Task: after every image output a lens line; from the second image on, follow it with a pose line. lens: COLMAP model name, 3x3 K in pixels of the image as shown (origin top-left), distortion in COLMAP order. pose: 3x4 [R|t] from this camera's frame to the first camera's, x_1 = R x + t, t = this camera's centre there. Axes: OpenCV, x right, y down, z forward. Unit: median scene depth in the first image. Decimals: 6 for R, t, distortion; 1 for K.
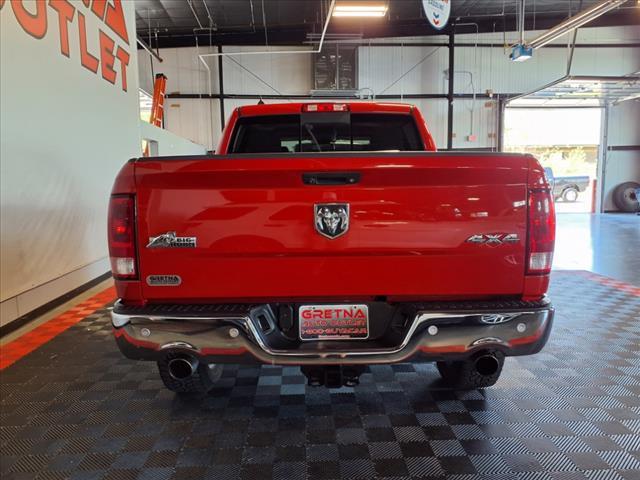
lens RADIAL K [[504.7, 0, 319.8], [0, 504.7, 233.1], [0, 0, 1]] dist [0.008179, -0.015582]
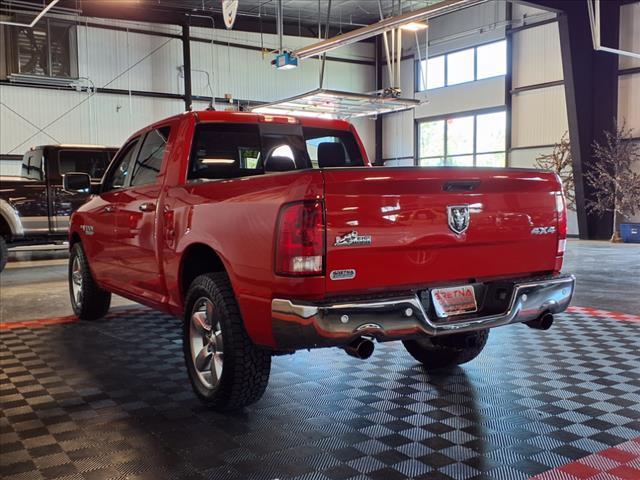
lens RADIAL K [[641.7, 0, 319.8], [0, 641.7, 244.6], [0, 0, 1]] dist [-0.018122, 0.000000]
pose [[0.854774, -0.031554, 0.518040, -0.130672], [0.048489, 0.998640, -0.019181, 0.006291], [-0.516730, 0.041514, 0.855141, -0.023454]]
